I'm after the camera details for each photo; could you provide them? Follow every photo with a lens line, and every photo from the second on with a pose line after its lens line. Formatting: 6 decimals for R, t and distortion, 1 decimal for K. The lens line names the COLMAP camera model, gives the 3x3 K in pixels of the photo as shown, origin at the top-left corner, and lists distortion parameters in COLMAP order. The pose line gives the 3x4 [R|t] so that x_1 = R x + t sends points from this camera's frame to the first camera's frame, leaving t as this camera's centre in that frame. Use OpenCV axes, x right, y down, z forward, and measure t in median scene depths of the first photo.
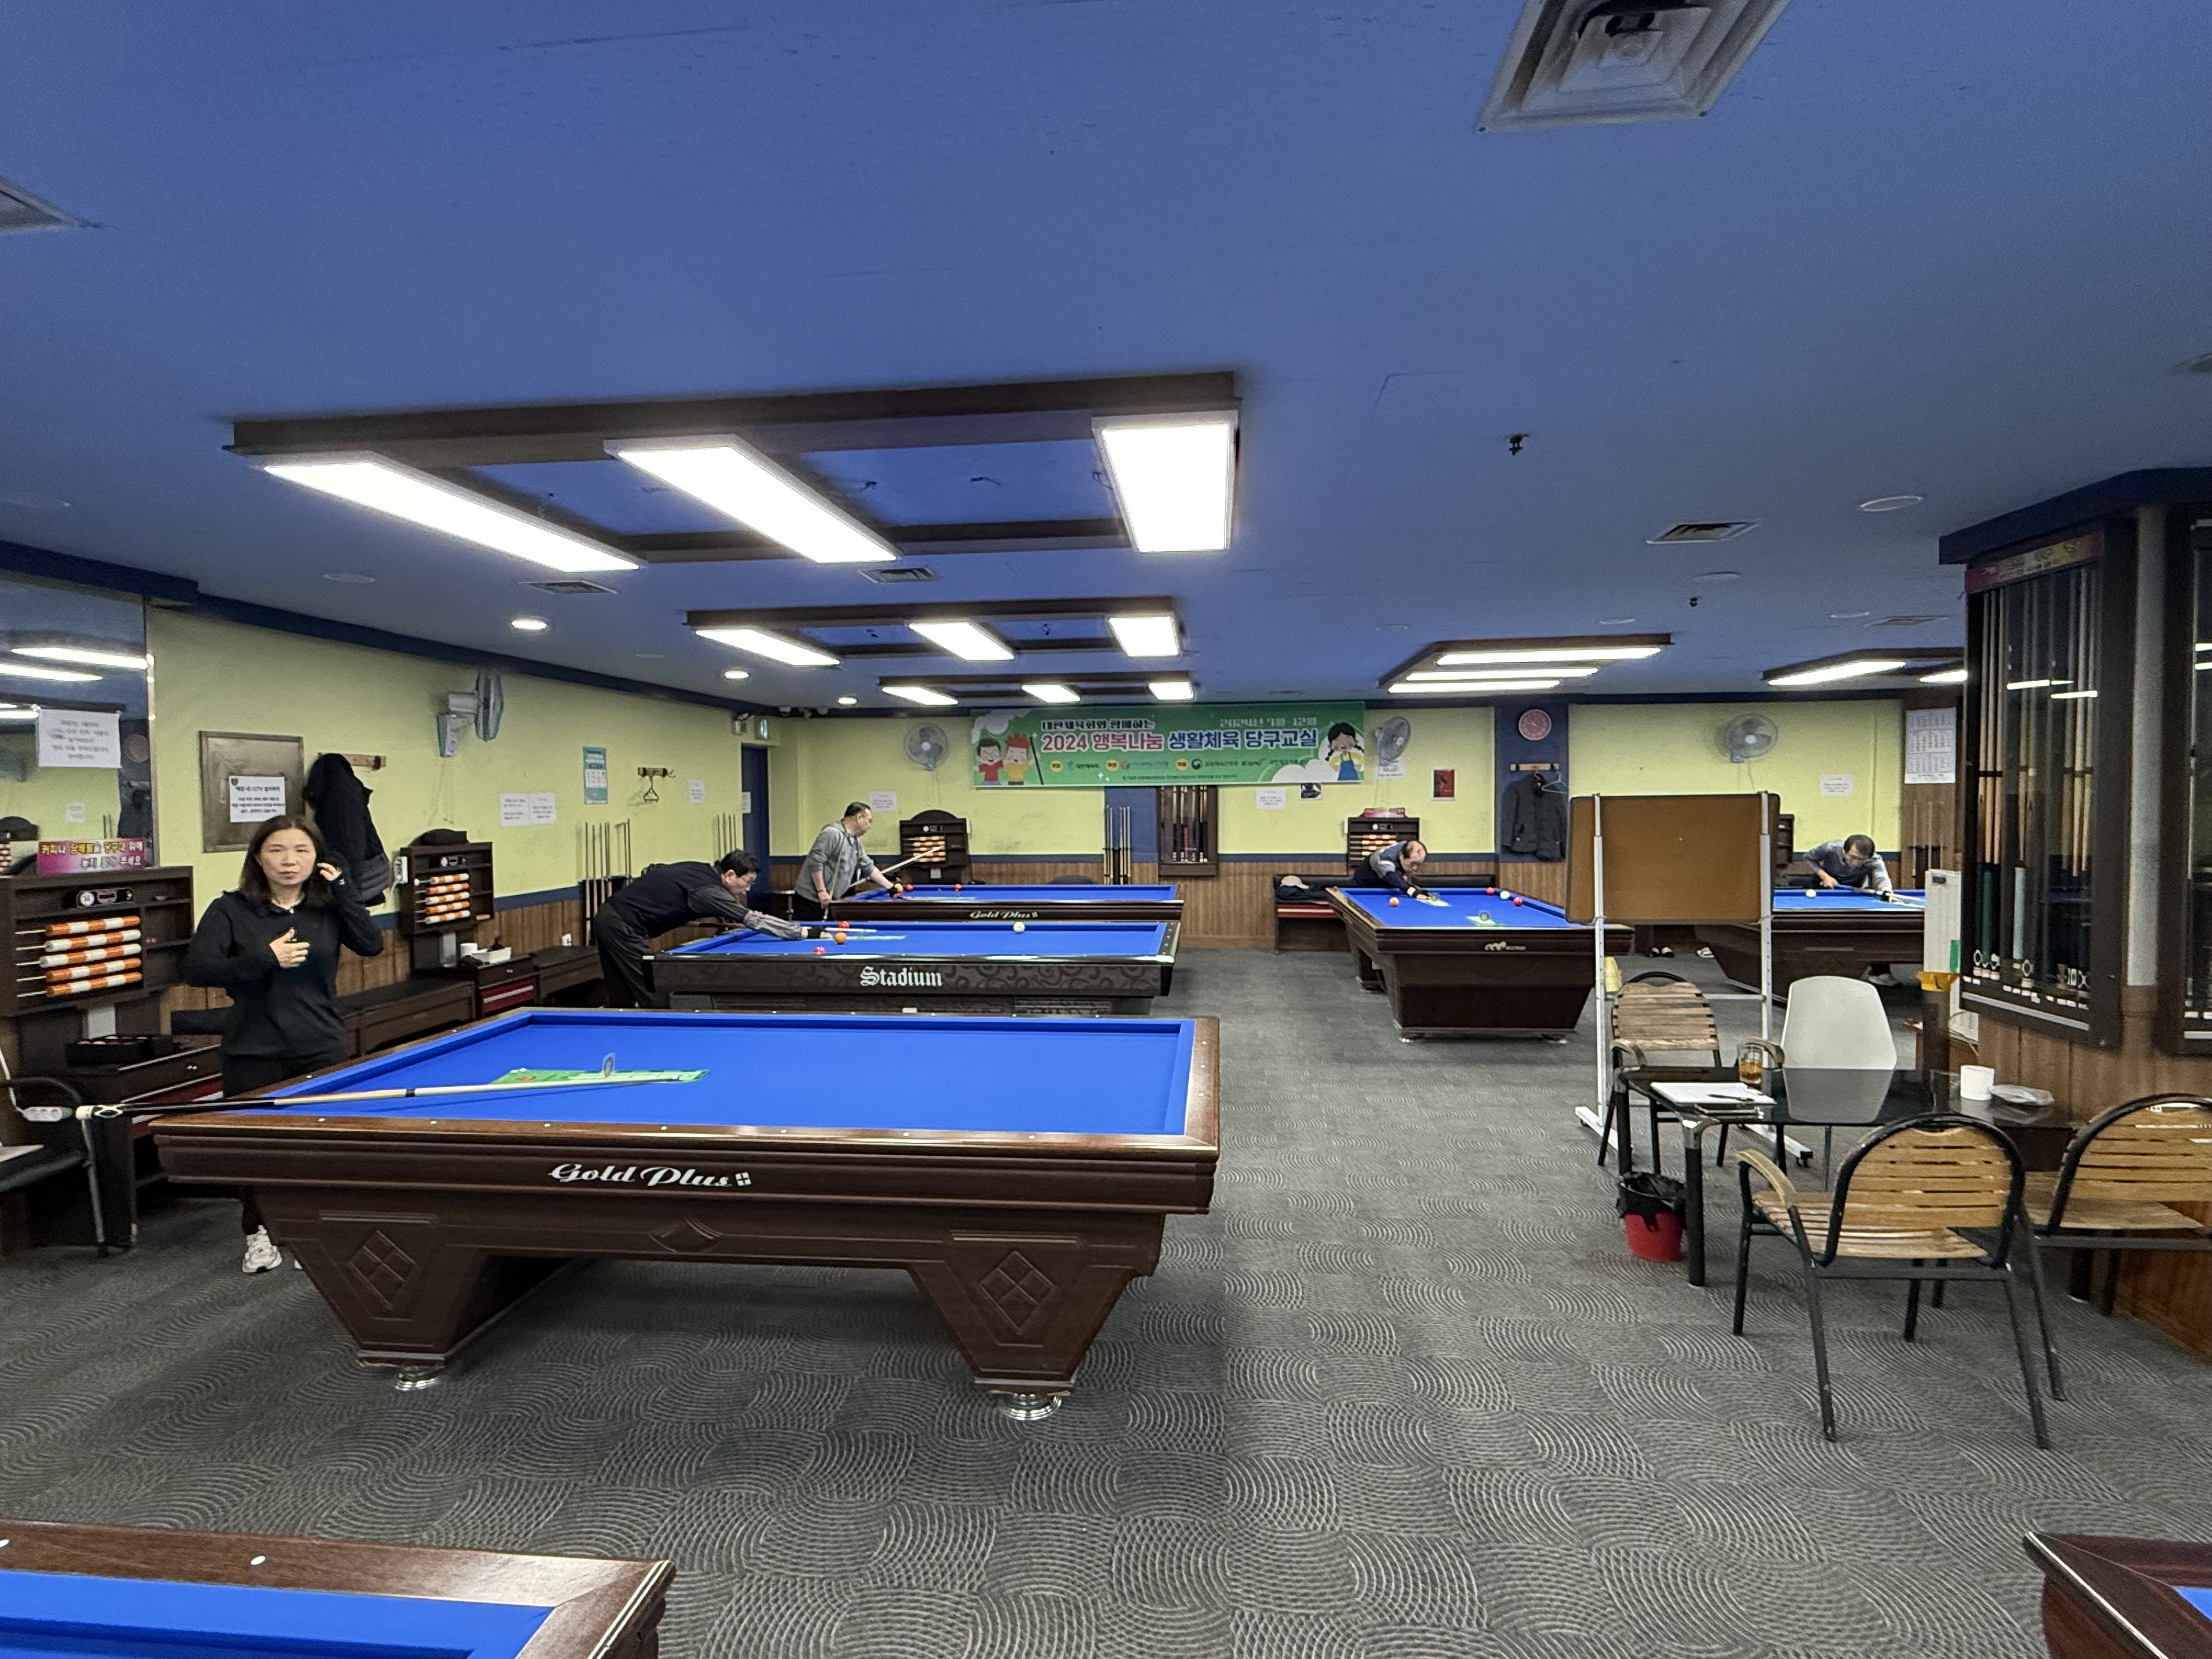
lens RADIAL K [[1091.3, 0, 1110.4], [0, 1091.3, 836.1], [0, 0, 1]] dist [0.000534, -0.000009]
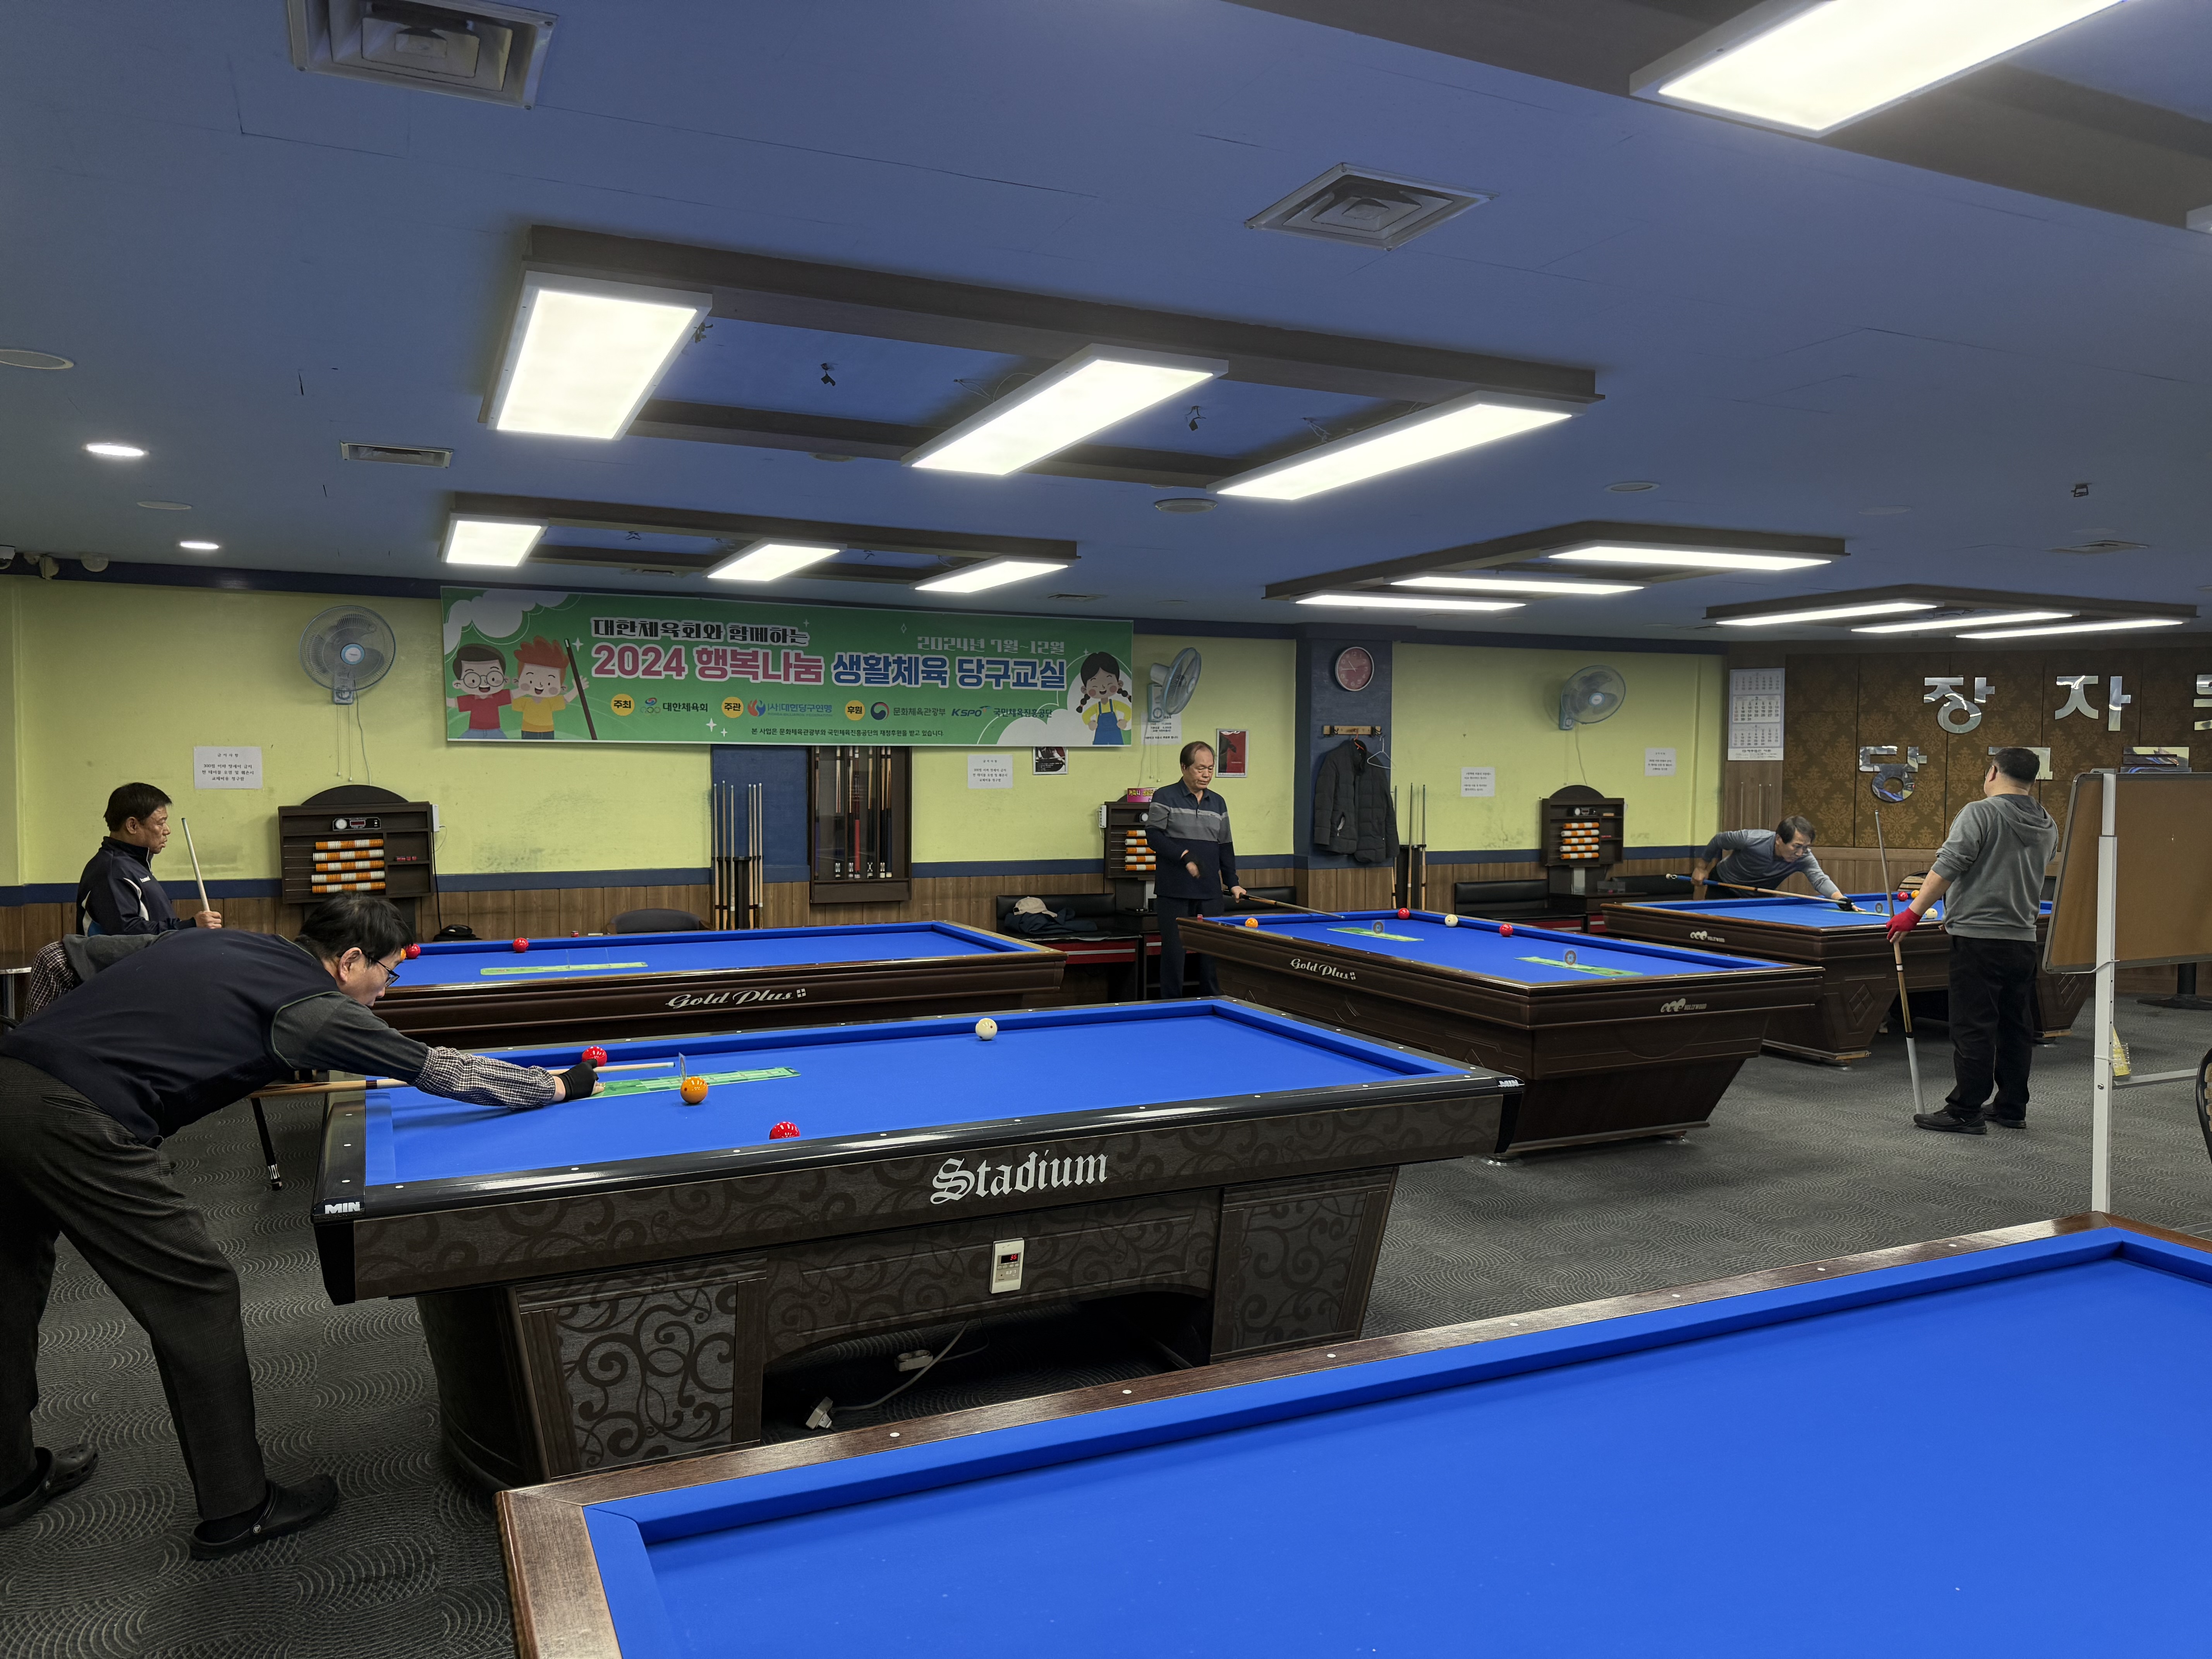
lens RADIAL K [[1545.6, 0, 1114.4], [0, 1545.6, 838.4], [0, 0, 1]] dist [0.185325, -0.396539]
pose [[0.858810, -0.010865, 0.512178, -0.239193], [0.006554, 0.999926, 0.010221, -0.005353], [-0.512252, -0.005421, 0.858818, 0.224166]]
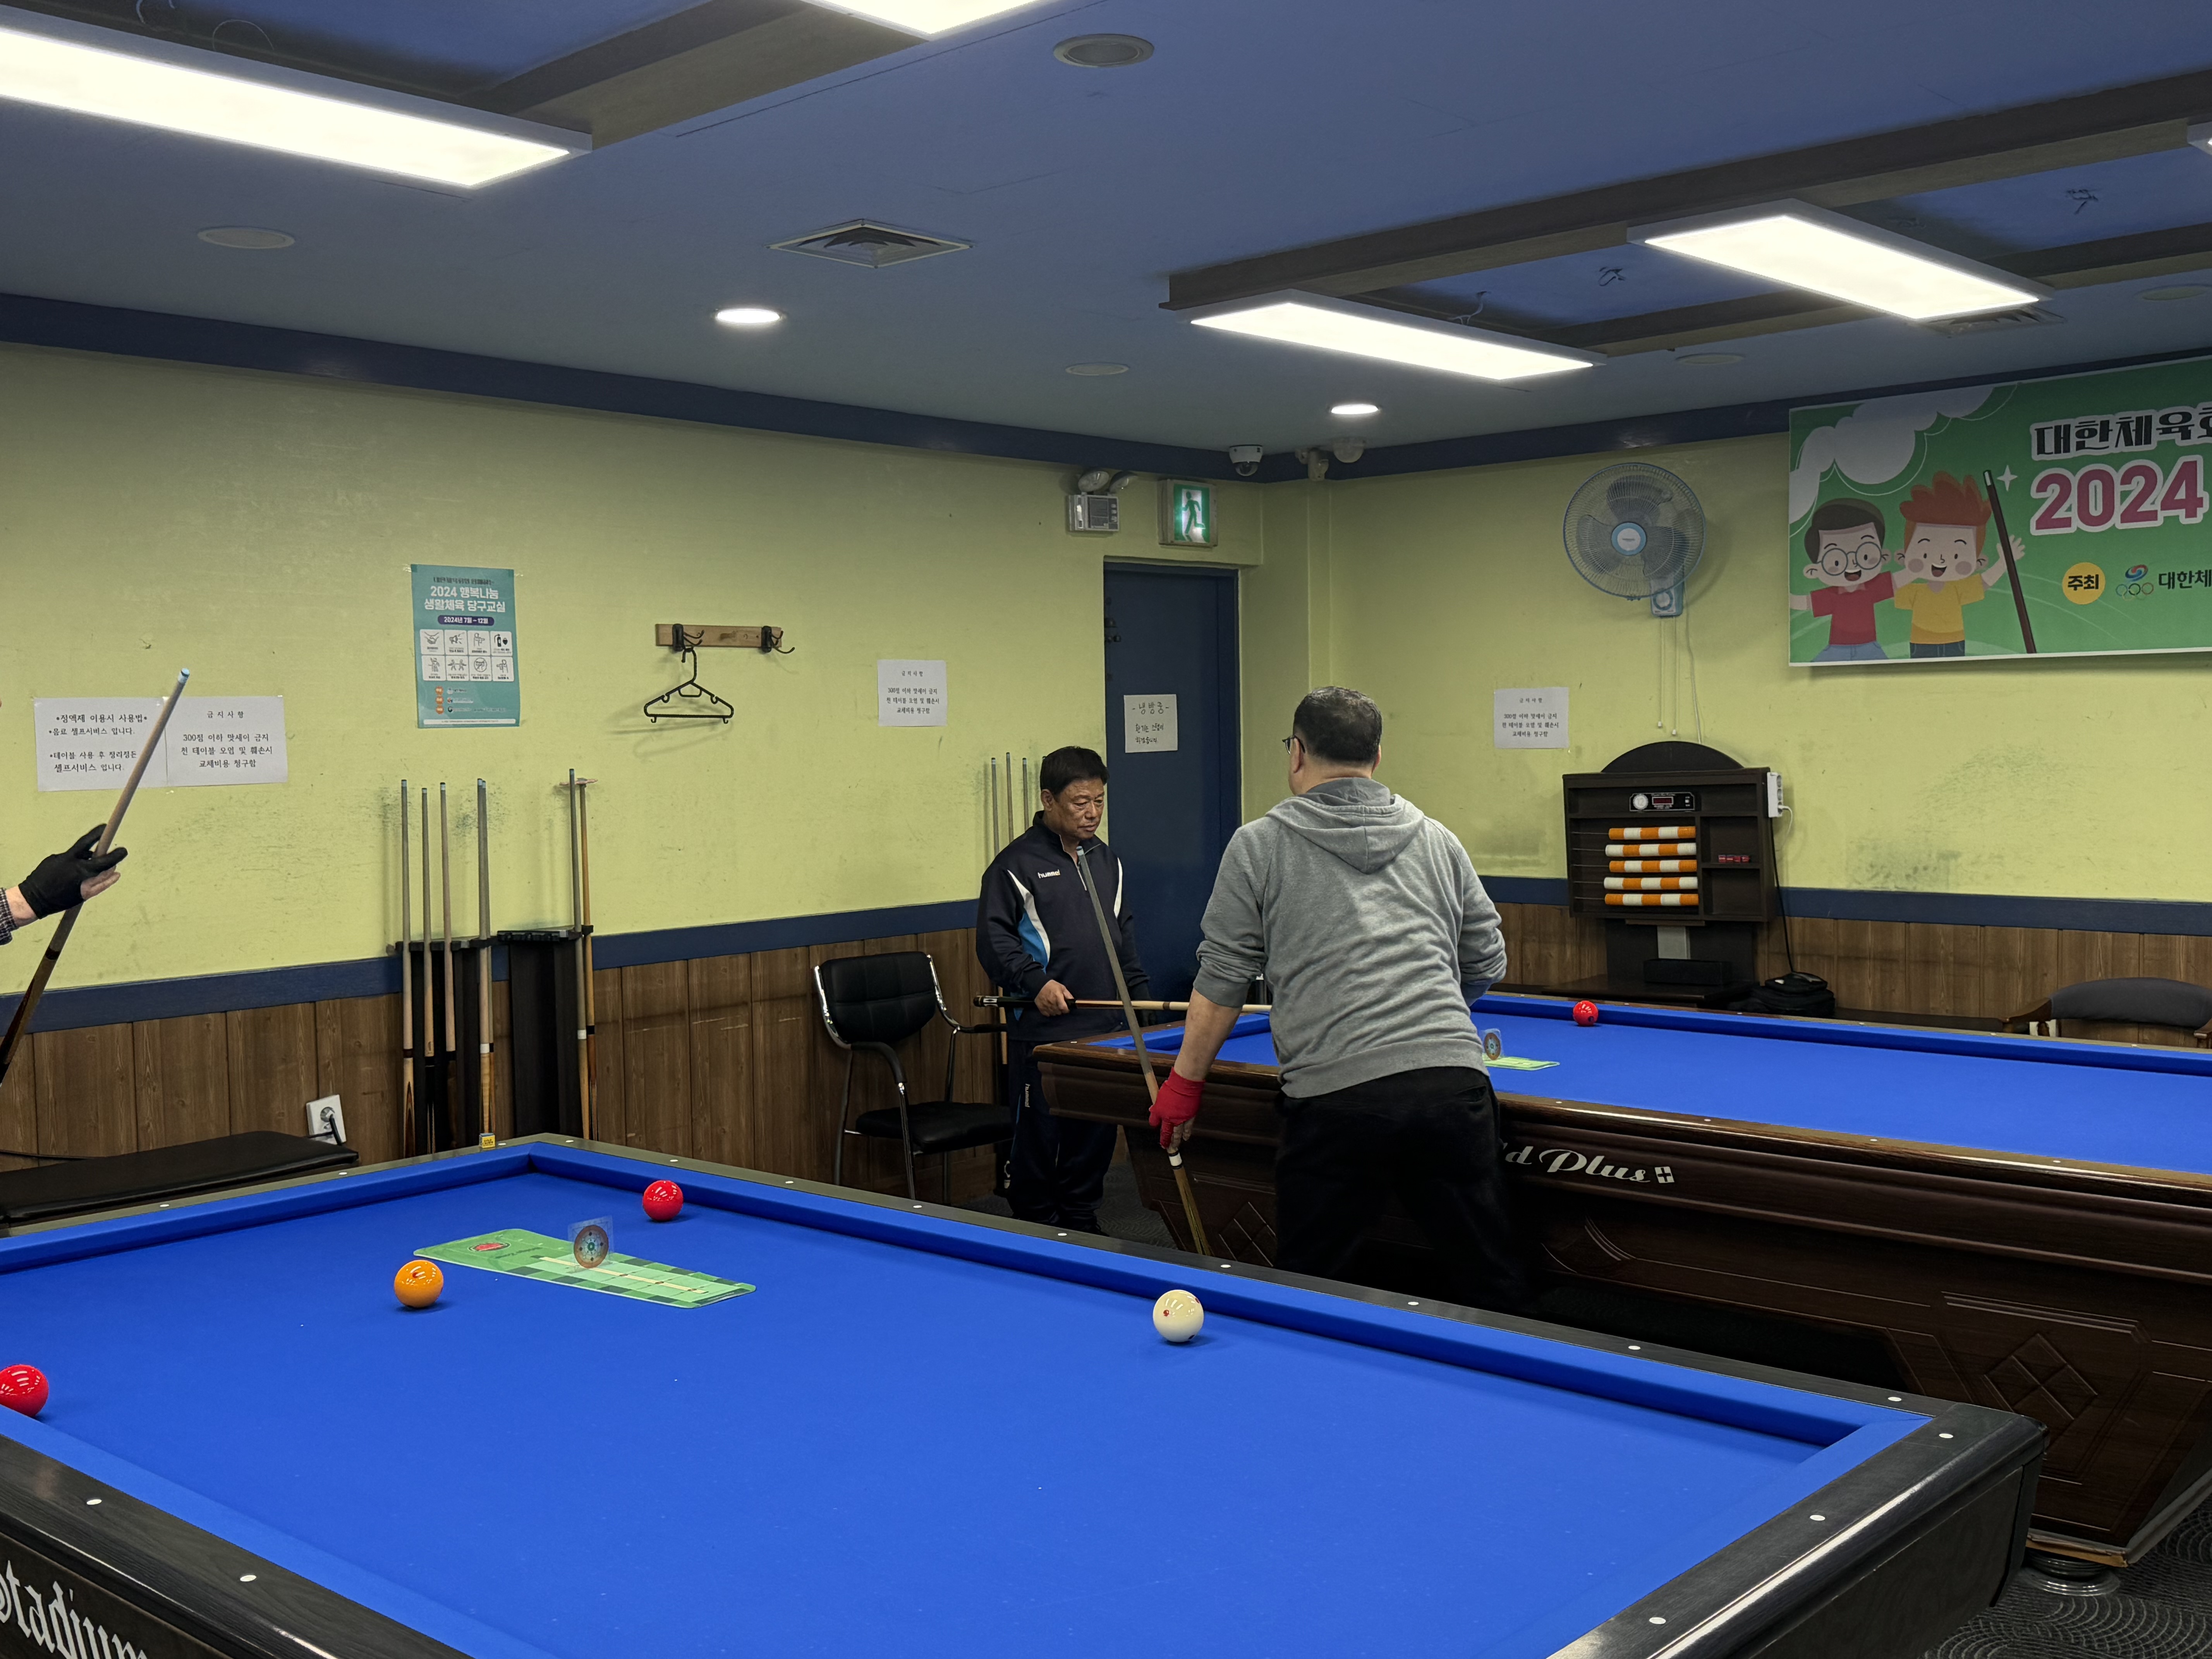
lens RADIAL K [[2213.9, 0, 1106.0], [0, 2213.9, 829.5], [0, 0, 1]] dist [0.161386, -0.361223]
pose [[0.801994, 0.023280, -0.596879, 0.095899], [-0.013117, 0.999686, 0.021365, -0.010648], [0.597189, -0.009306, 0.802047, 0.396885]]
